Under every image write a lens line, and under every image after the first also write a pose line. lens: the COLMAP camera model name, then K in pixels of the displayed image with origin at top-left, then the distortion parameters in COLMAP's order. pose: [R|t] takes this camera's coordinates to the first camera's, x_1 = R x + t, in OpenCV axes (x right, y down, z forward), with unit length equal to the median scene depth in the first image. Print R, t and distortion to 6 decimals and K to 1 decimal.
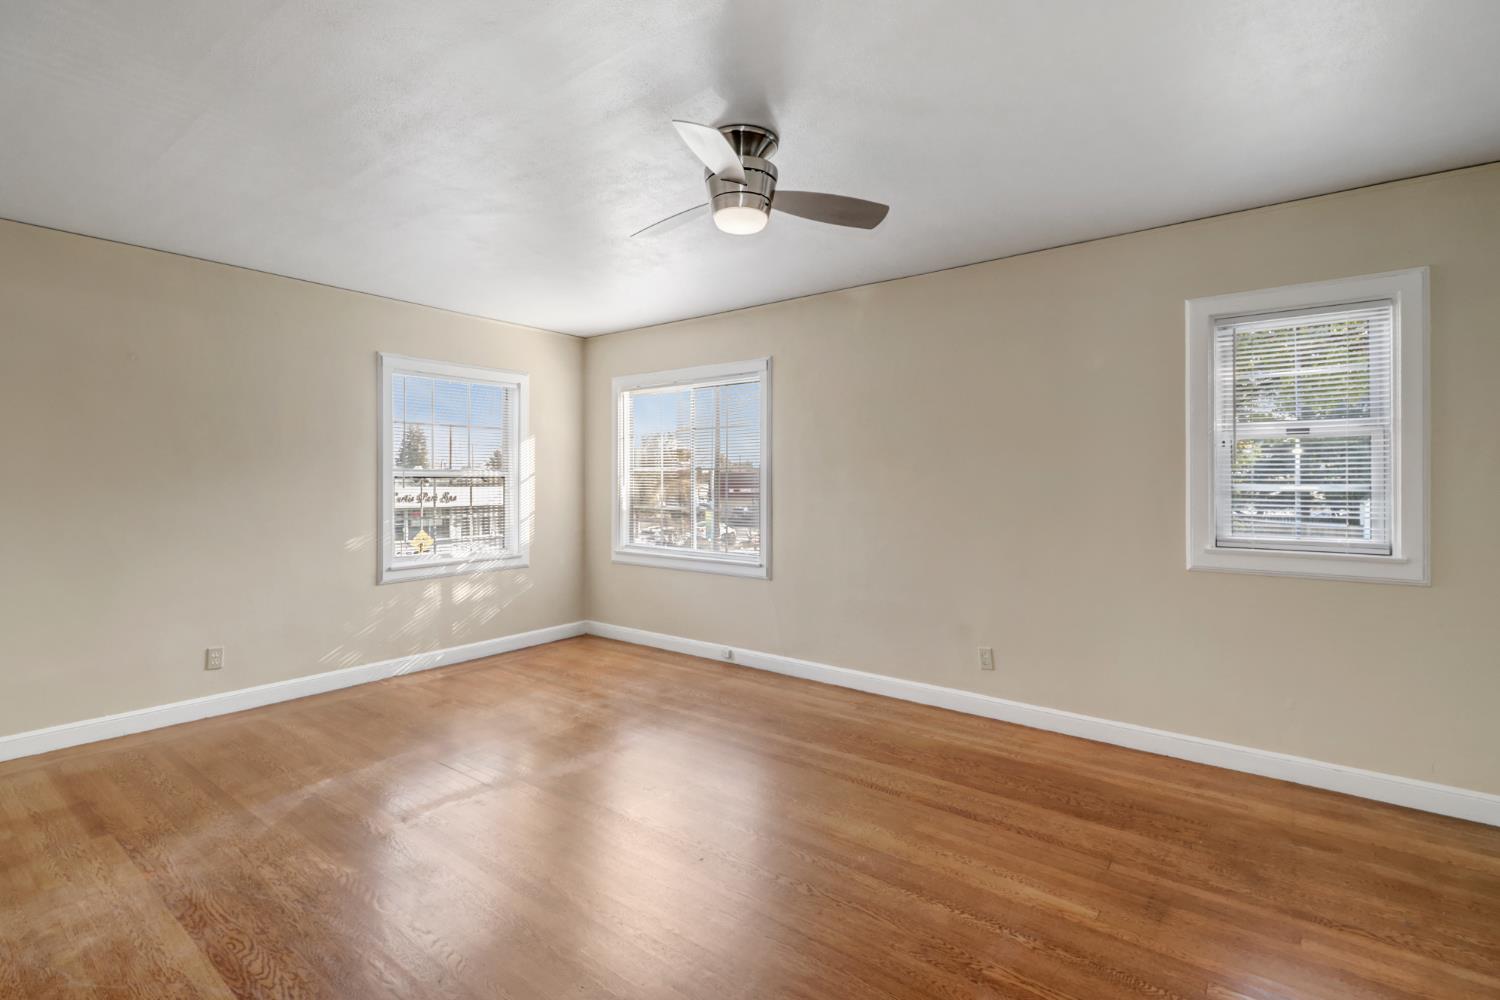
lens RADIAL K [[694.5, 0, 748.5], [0, 694.5, 492.2], [0, 0, 1]] dist [0.020257, -0.010723]
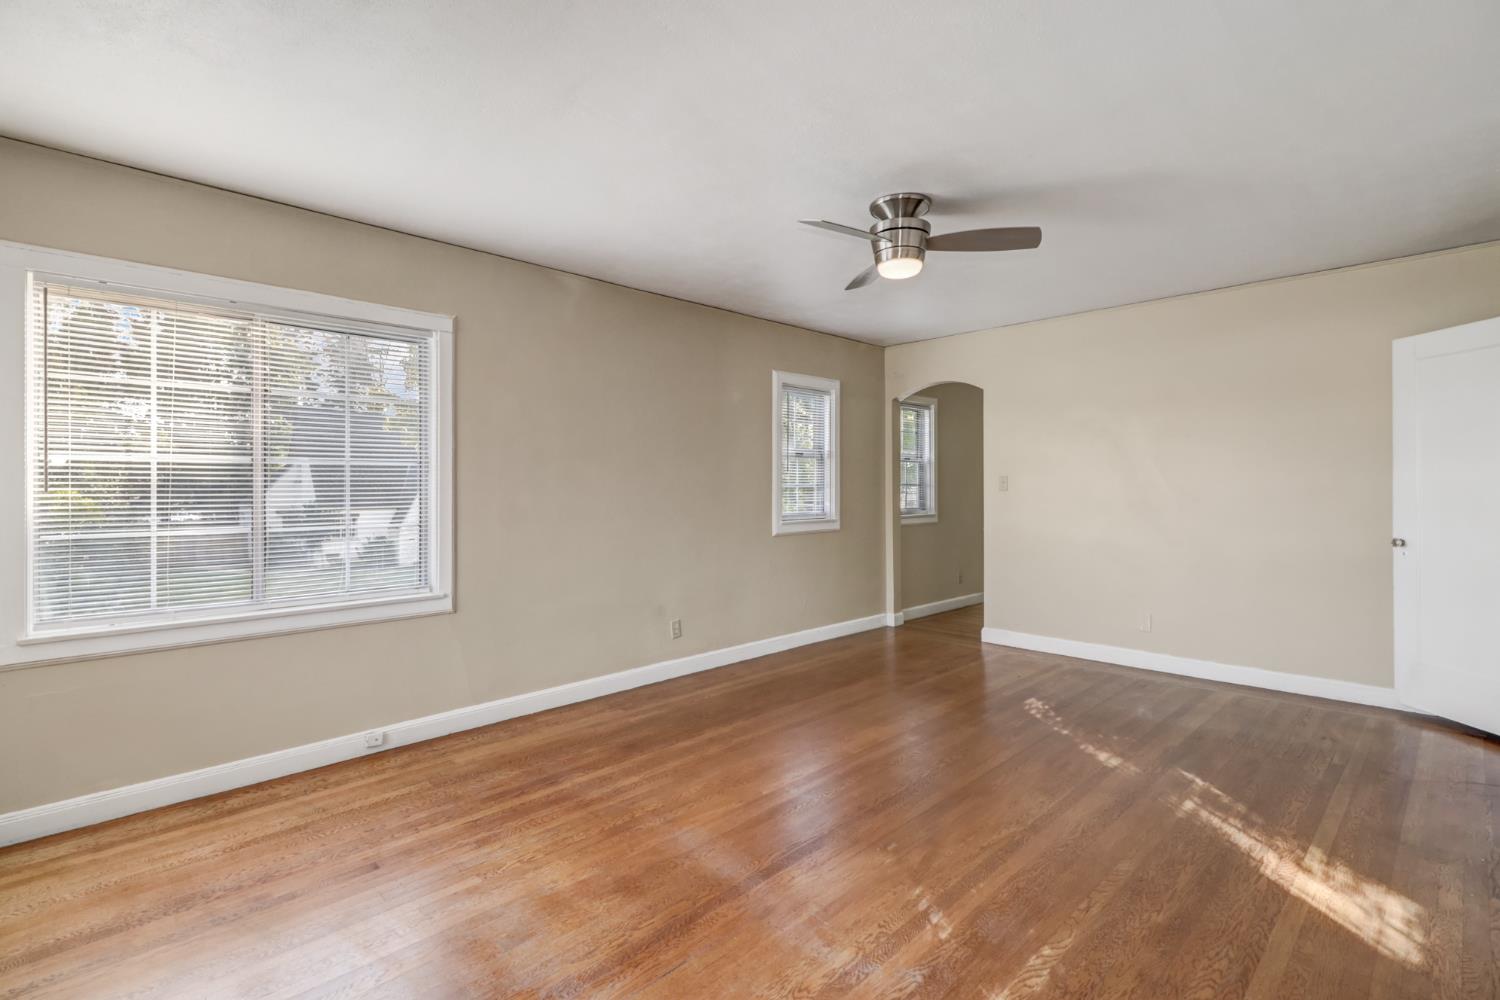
lens RADIAL K [[694.5, 0, 741.7], [0, 694.5, 491.1], [0, 0, 1]] dist [0.020257, -0.010723]
pose [[0.137923, -0.010521, 0.990387, -0.800490], [0.020067, 0.999768, 0.007826, -0.005906], [-0.990240, 0.018794, 0.138102, 0.690098]]
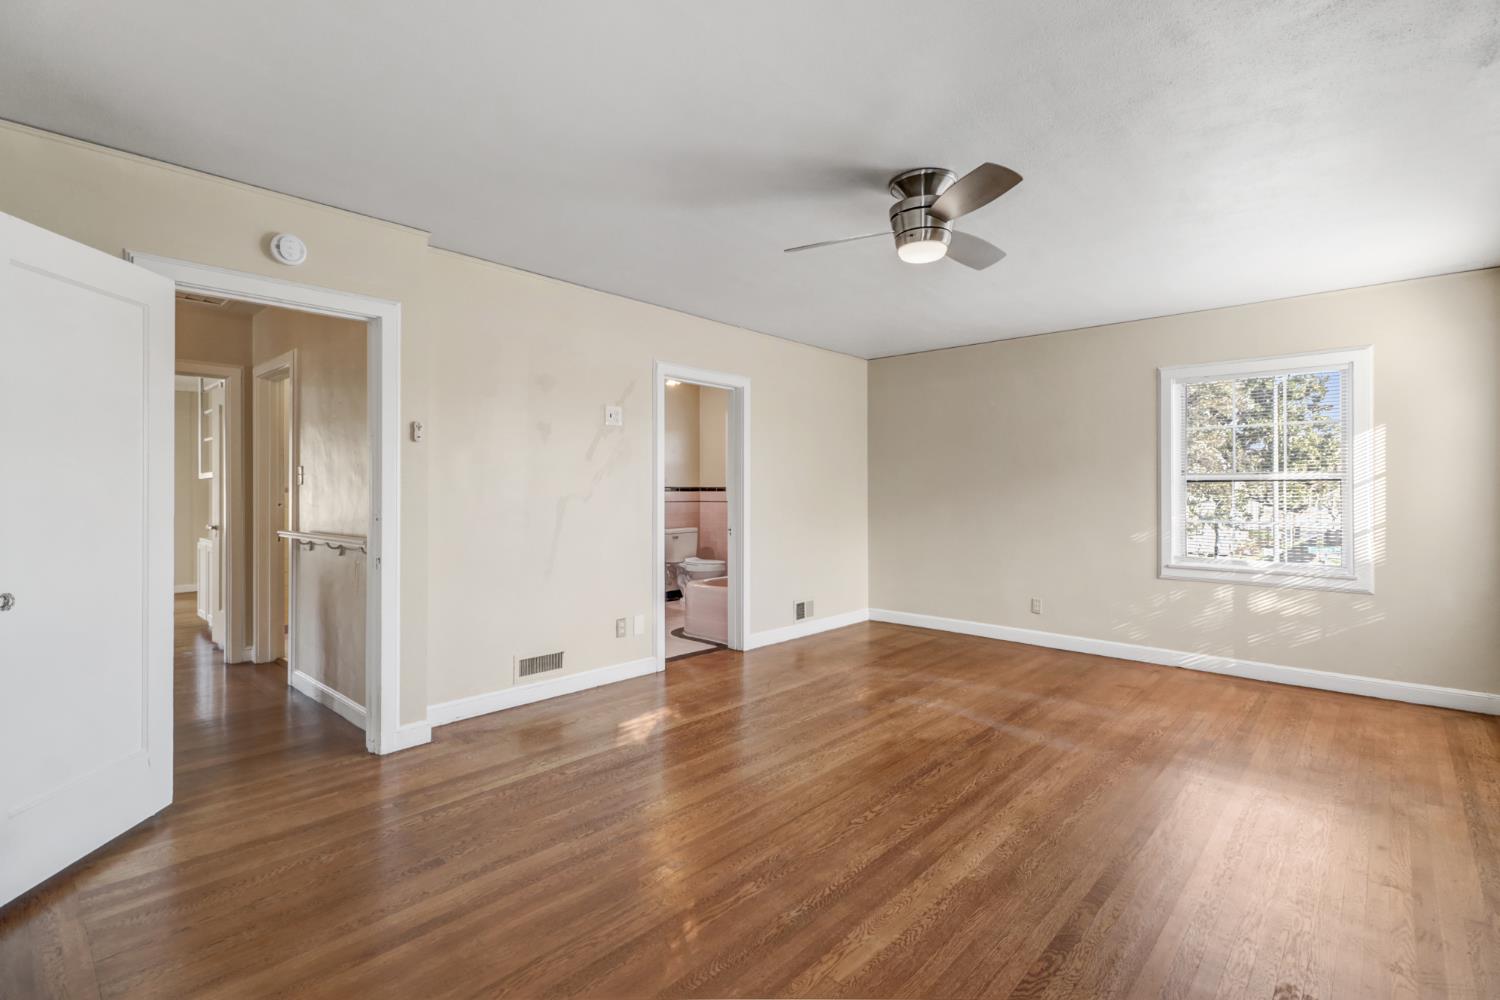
lens RADIAL K [[694.5, 0, 744.5], [0, 694.5, 491.3], [0, 0, 1]] dist [0.020257, -0.010723]
pose [[-0.082657, 0.007581, -0.996549, 0.717712], [-0.017718, 0.999802, 0.009076, -0.003300], [0.996421, 0.018407, -0.082506, 0.498649]]
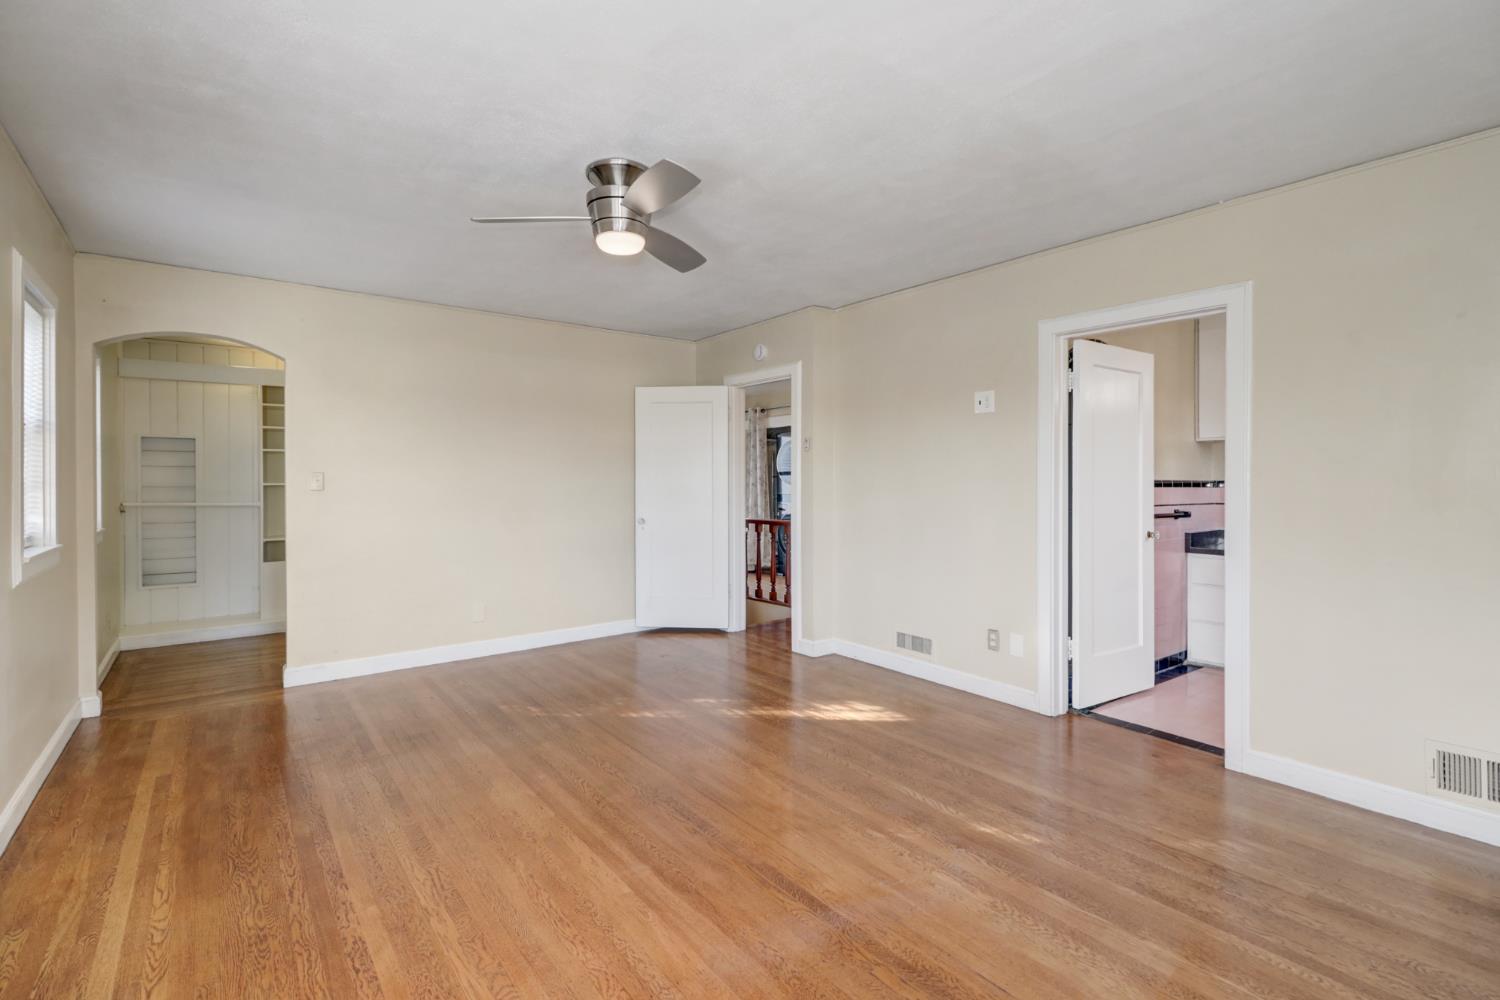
lens RADIAL K [[694.5, 0, 748.3], [0, 694.5, 489.5], [0, 0, 1]] dist [0.020257, -0.010723]
pose [[-0.967143, -0.001571, 0.254229, -0.311509], [0.005880, 0.999575, 0.028549, -0.015109], [-0.254165, 0.029106, -0.966723, 1.269199]]
